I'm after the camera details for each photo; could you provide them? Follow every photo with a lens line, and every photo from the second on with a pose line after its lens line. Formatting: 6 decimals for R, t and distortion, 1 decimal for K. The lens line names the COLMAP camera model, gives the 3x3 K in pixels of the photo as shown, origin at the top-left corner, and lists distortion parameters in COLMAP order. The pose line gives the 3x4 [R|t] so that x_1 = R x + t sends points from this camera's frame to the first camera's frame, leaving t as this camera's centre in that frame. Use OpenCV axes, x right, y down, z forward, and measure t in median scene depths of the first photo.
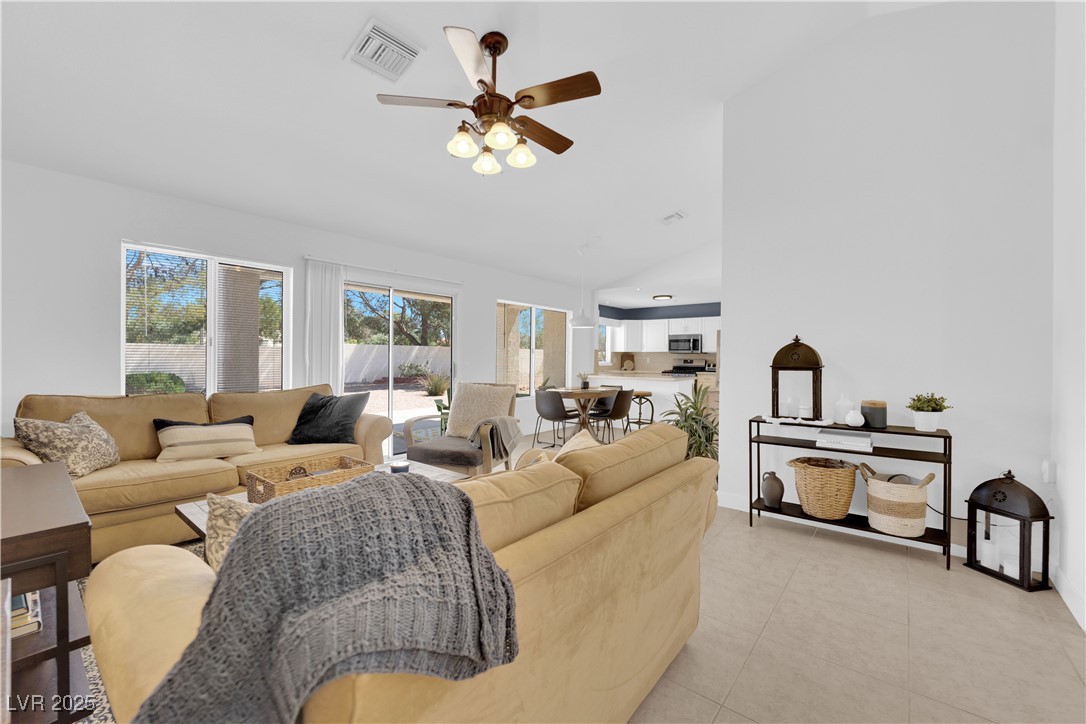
lens RADIAL K [[438.2, 0, 533.5], [0, 438.2, 359.6], [0, 0, 1]] dist [-0.000518, -0.000178]
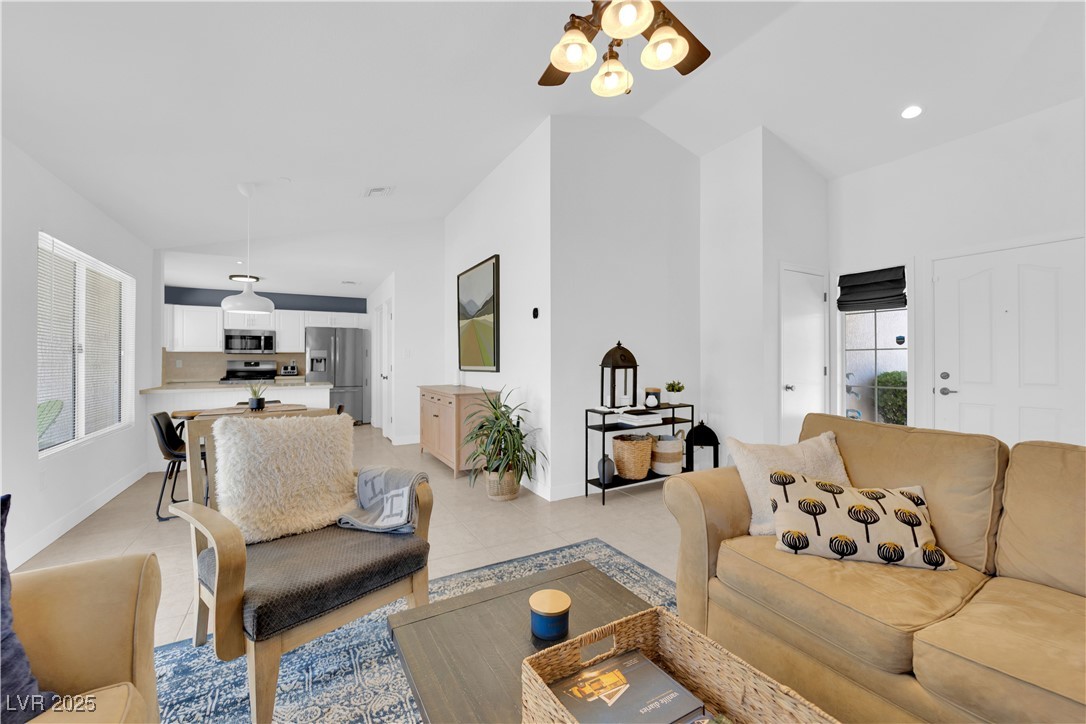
lens RADIAL K [[438.2, 0, 537.1], [0, 438.2, 359.2], [0, 0, 1]] dist [-0.000518, -0.000178]
pose [[0.357392, -0.003572, 0.933948, -0.432692], [0.007010, 0.999975, 0.001142, -0.003644], [-0.933928, 0.006139, 0.357408, 0.509537]]
